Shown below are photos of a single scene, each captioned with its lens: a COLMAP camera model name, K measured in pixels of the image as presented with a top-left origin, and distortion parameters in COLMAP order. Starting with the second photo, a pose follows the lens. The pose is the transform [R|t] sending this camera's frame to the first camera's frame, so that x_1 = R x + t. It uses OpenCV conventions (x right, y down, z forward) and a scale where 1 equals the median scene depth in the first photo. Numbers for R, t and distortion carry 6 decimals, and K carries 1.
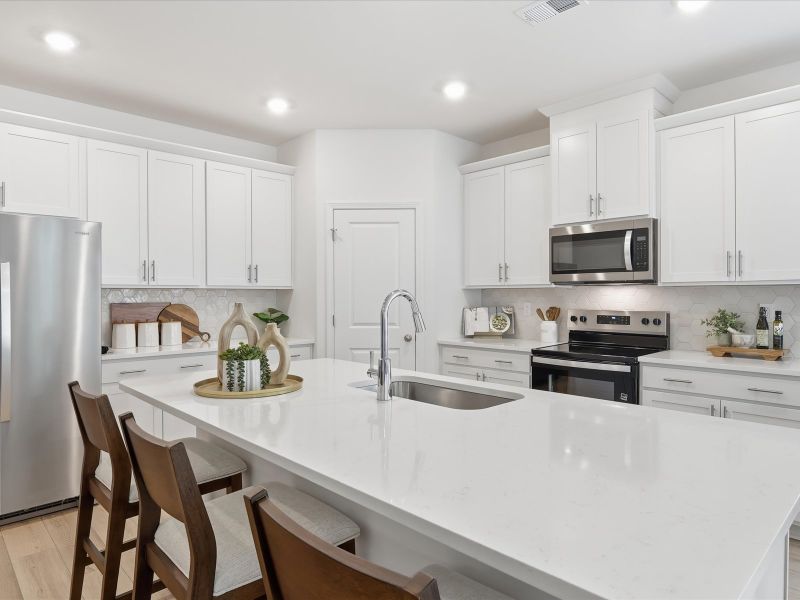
lens RADIAL K [[509.8, 0, 400.0], [0, 509.8, 300.0], [0, 0, 1]] dist [0.000364, 0.000358]
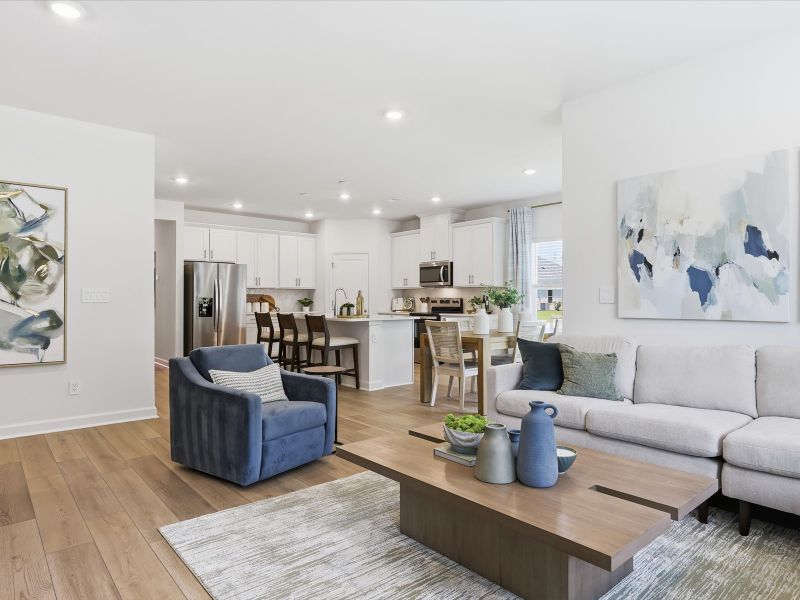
lens RADIAL K [[486.9, 0, 400.0], [0, 486.9, 300.0], [0, 0, 1]] dist [-0.003300, -0.000842]
pose [[0.998846, 0.003663, -0.047887, 0.301162], [-0.004205, 0.999928, -0.011221, 0.055561], [0.047842, 0.011409, 0.998790, -1.271174]]
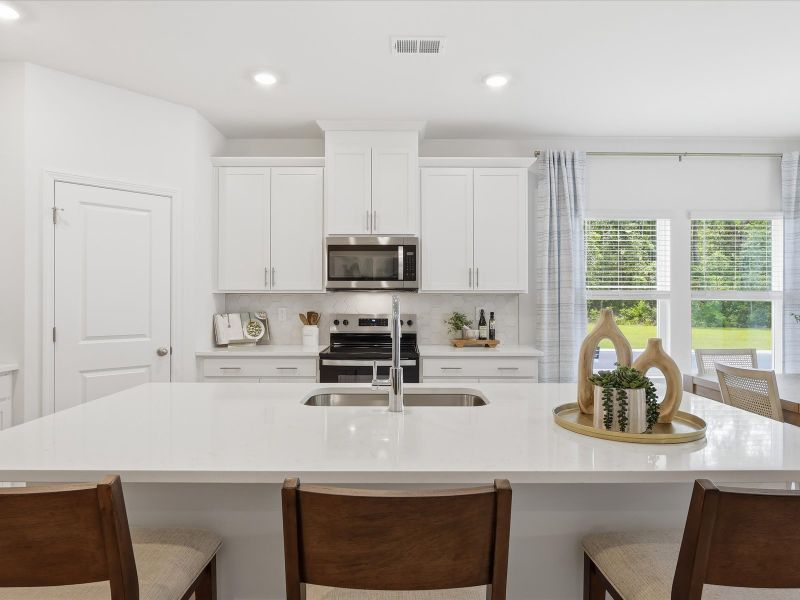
lens RADIAL K [[463.5, 0, 400.0], [0, 463.5, 300.0], [0, 0, 1]] dist [-0.029153, -0.001176]
pose [[0.692371, 0.003499, 0.721533, -0.277744], [0.003996, 0.999954, -0.008683, -0.001732], [-0.721530, 0.008895, 0.692326, 0.224755]]
